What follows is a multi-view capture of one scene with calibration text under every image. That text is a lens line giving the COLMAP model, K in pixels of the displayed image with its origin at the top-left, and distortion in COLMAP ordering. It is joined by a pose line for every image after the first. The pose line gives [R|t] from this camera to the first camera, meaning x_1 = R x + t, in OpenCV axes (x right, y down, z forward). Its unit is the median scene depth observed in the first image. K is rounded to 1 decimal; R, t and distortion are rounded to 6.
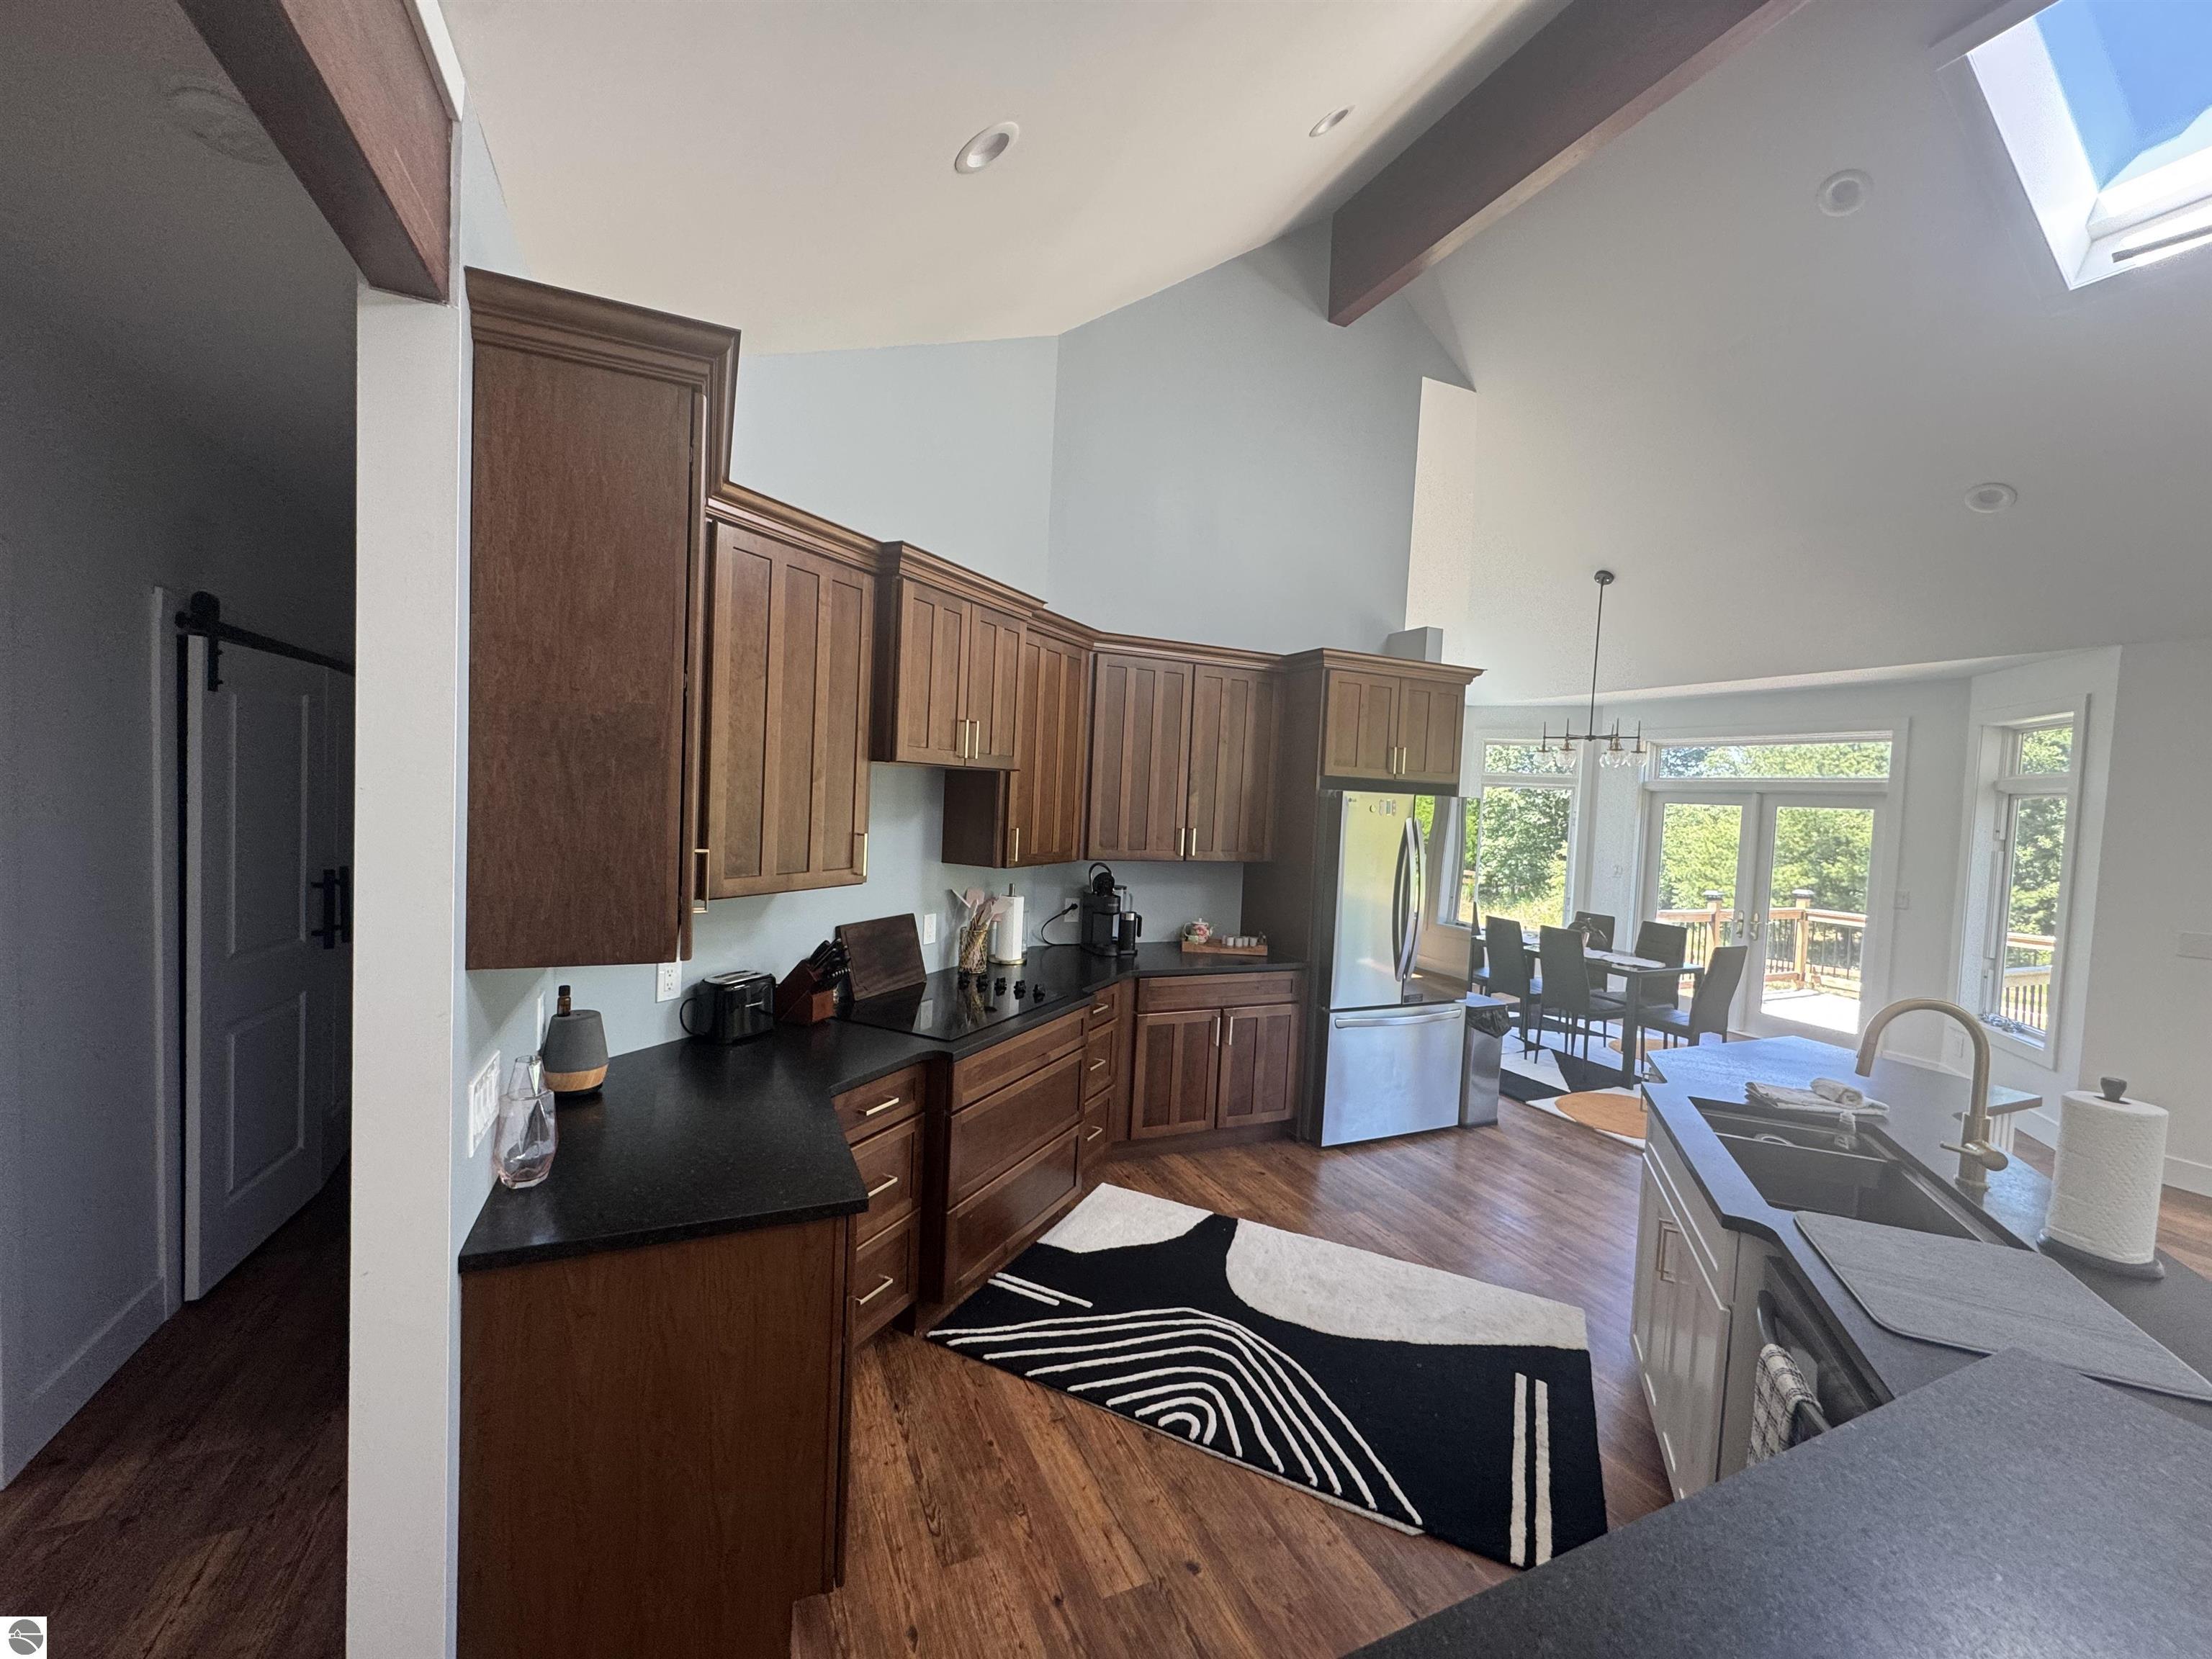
lens RADIAL K [[883.9, 0, 1106.6], [0, 883.9, 828.7], [0, 0, 1]] dist [-0.002721, -0.000085]
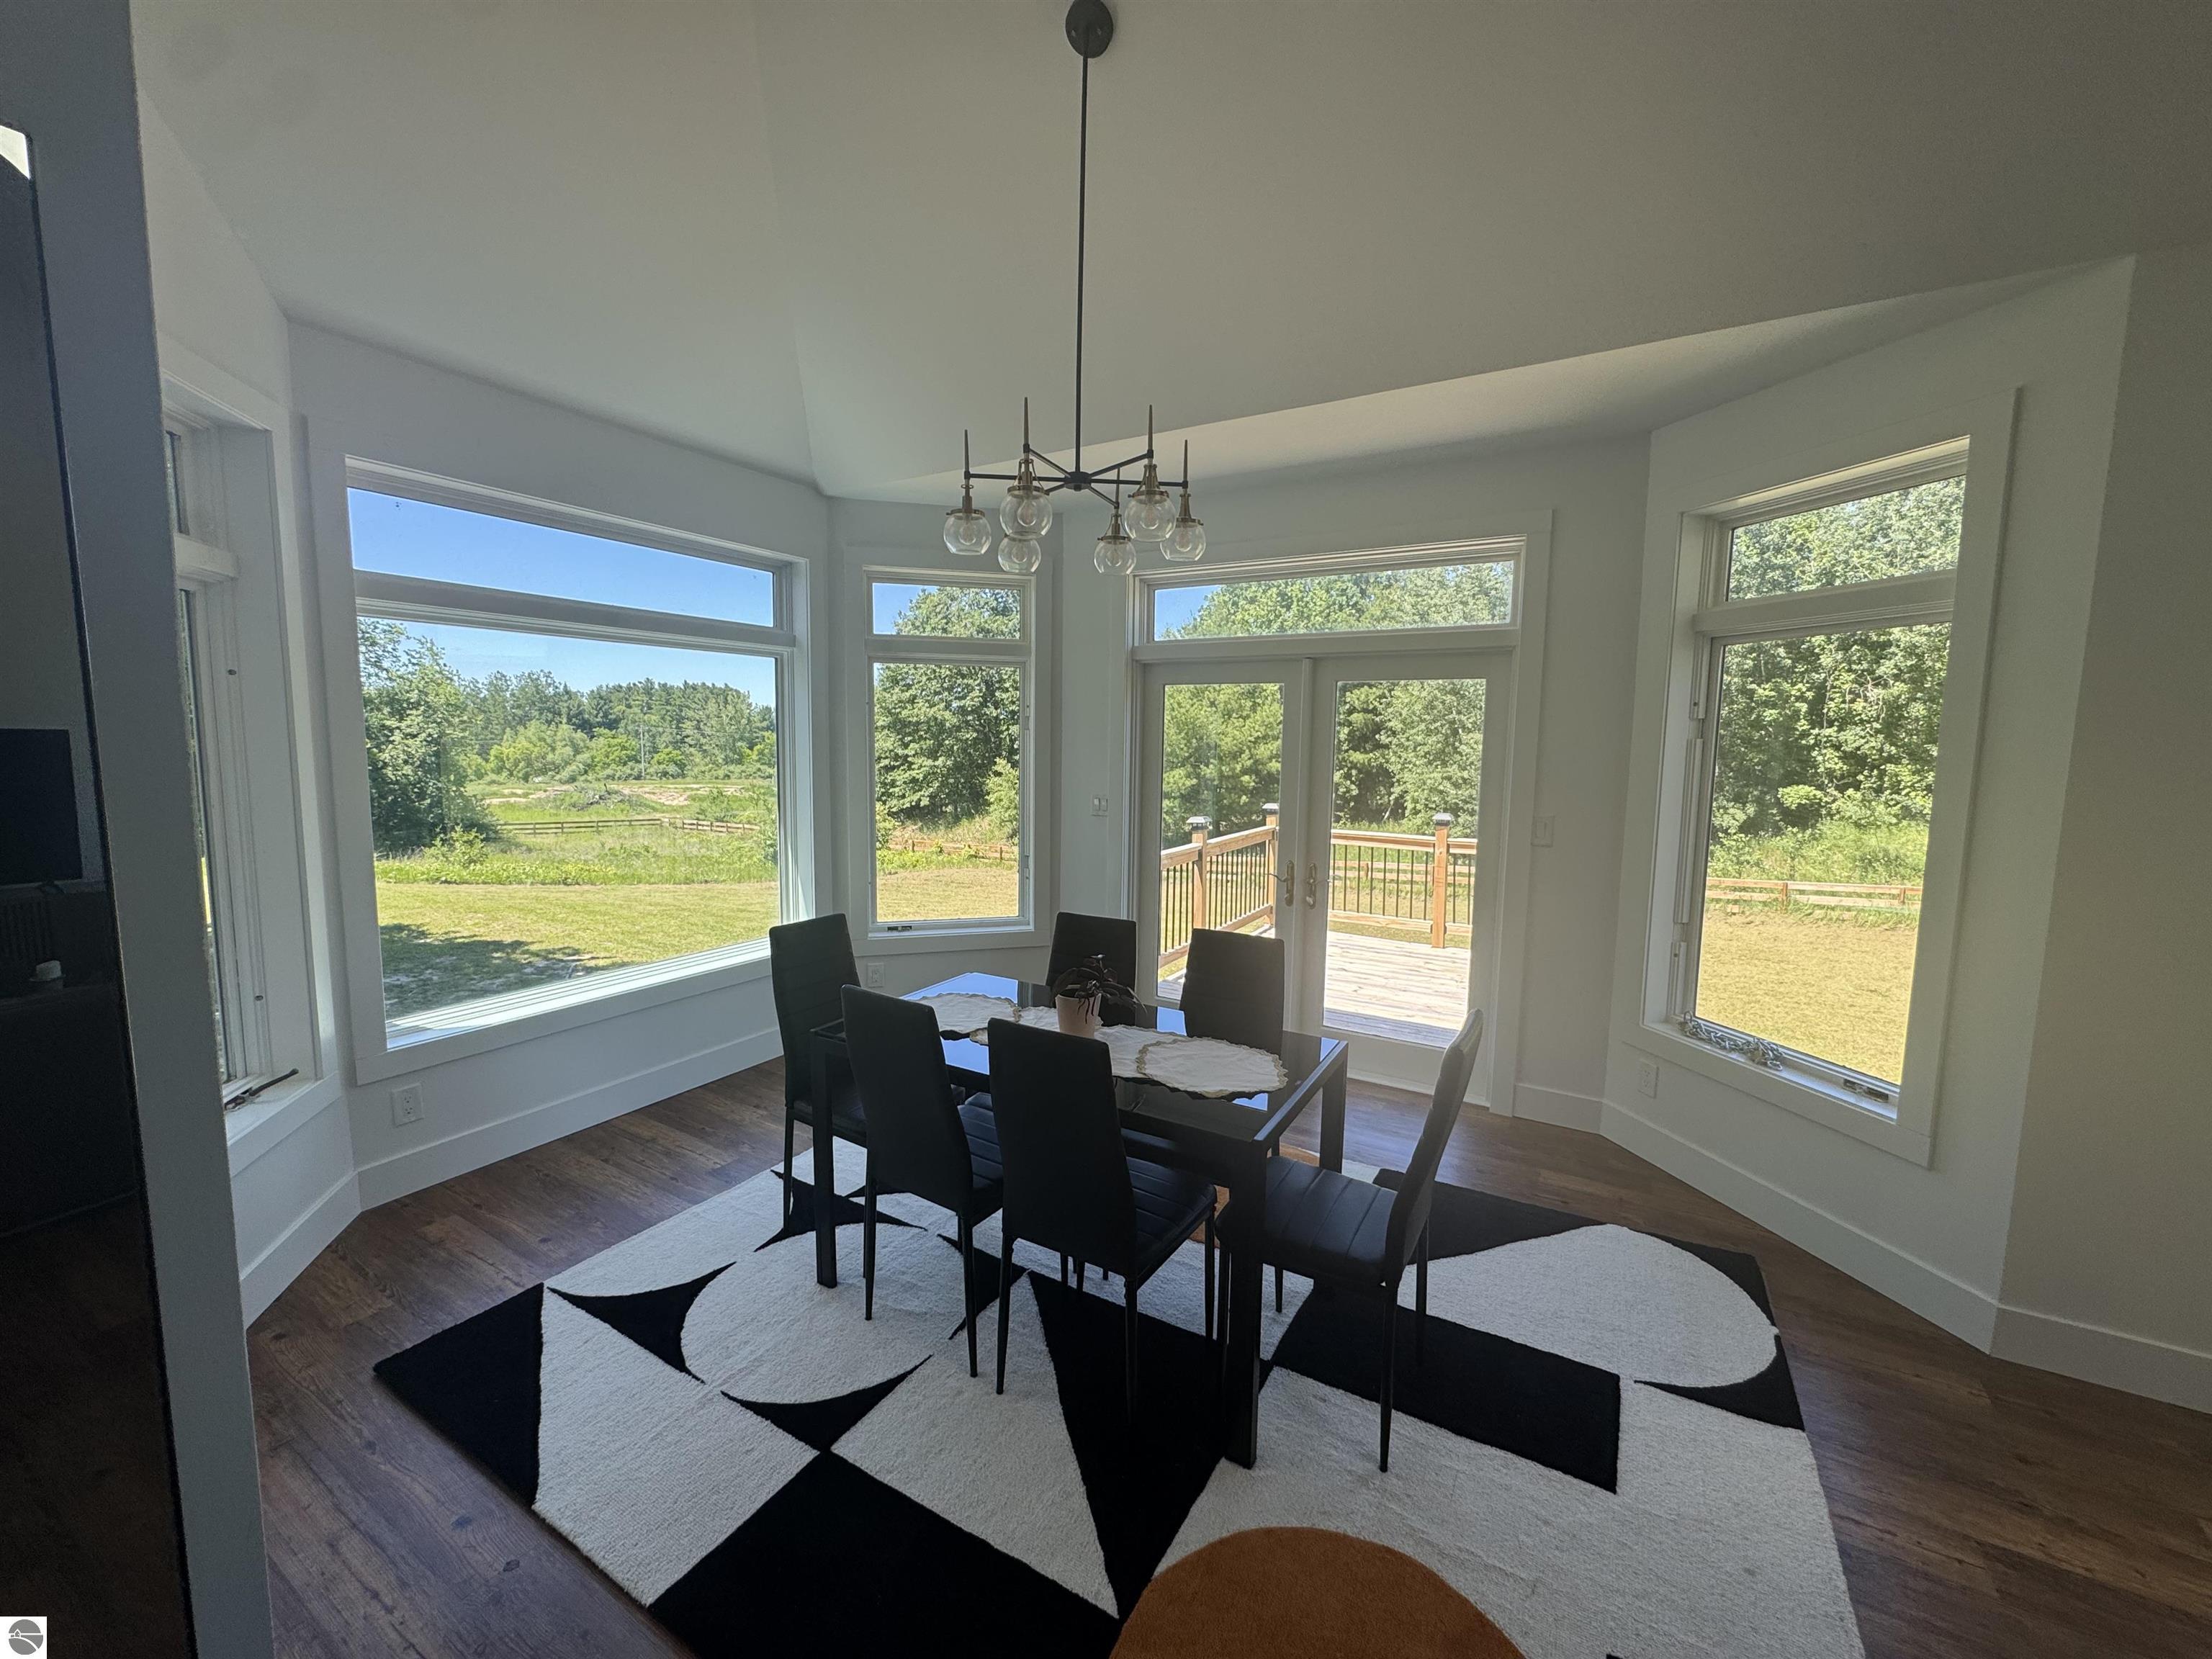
lens RADIAL K [[883.9, 0, 1106.6], [0, 883.9, 828.7], [0, 0, 1]] dist [-0.002721, -0.000085]
pose [[0.823262, -0.093278, 0.559945, 0.465306], [0.045920, 0.994118, 0.098090, 0.012017], [-0.565801, -0.055041, 0.822703, 0.940468]]
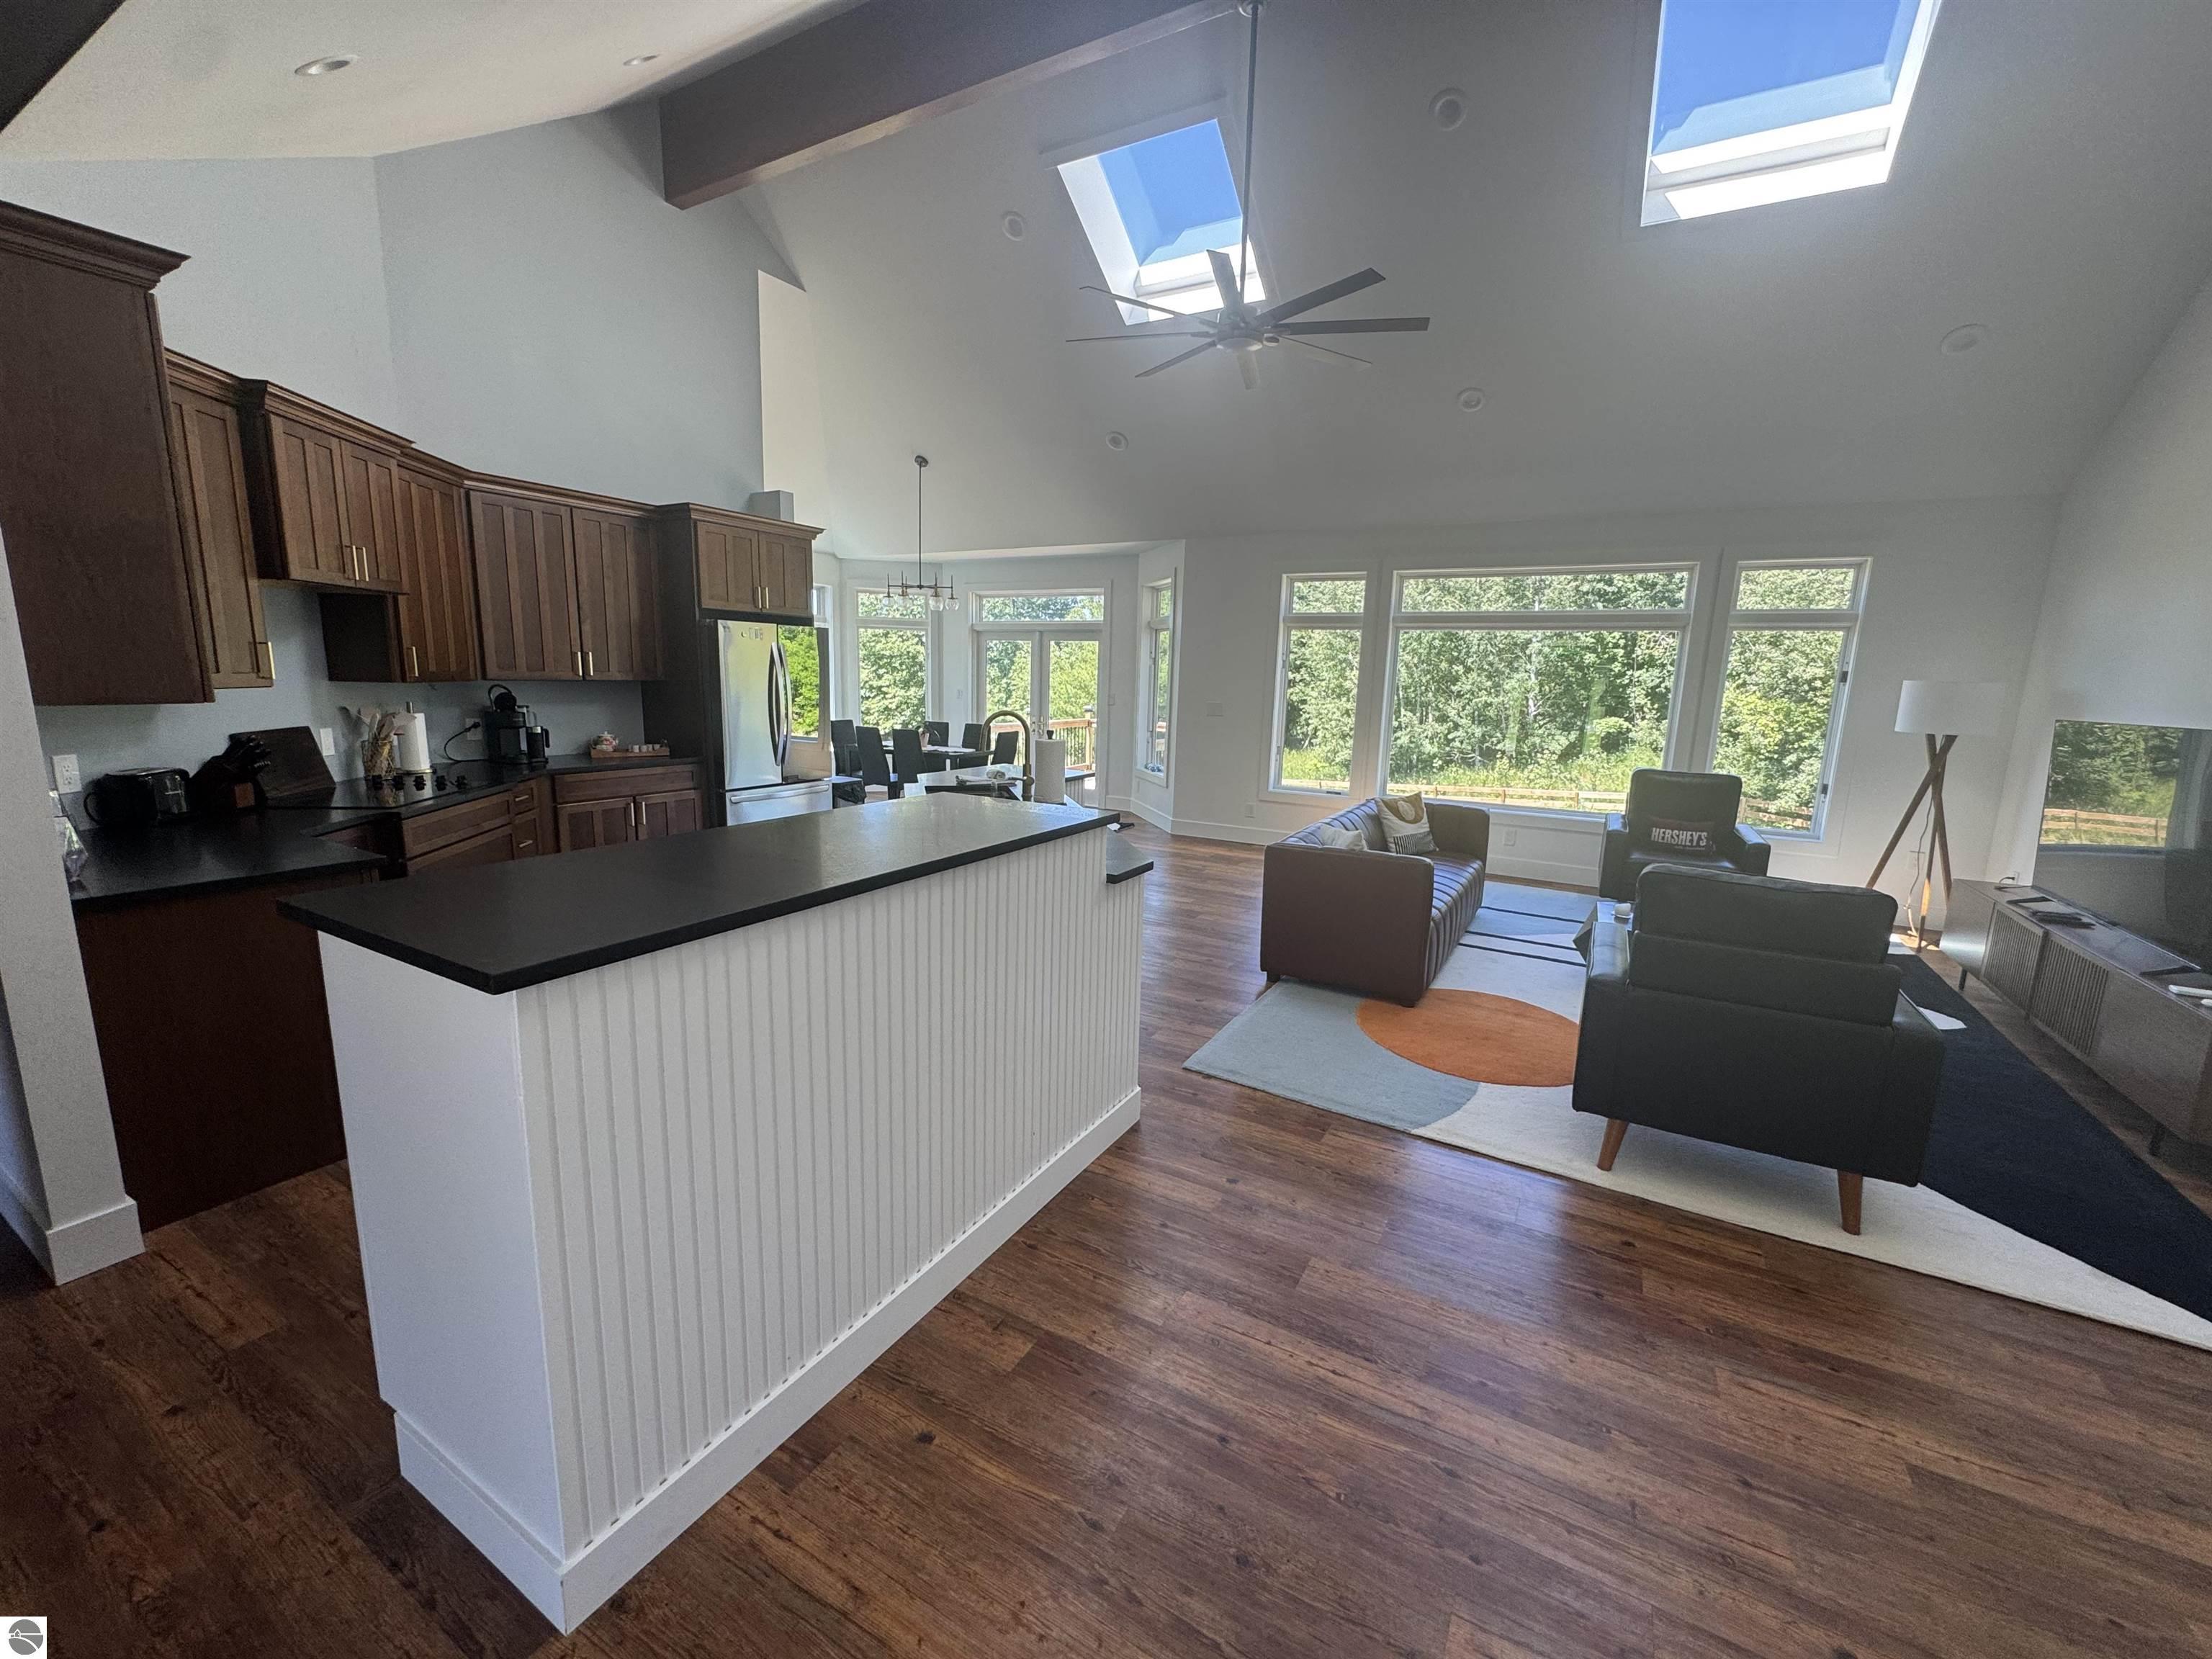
lens RADIAL K [[883.9, 0, 1106.6], [0, 883.9, 828.7], [0, 0, 1]] dist [-0.002721, -0.000085]
pose [[0.809973, -0.126210, 0.572726, -0.047865], [0.033667, 0.984965, 0.169441, 0.056158], [-0.585500, -0.117961, 0.802044, -0.388457]]
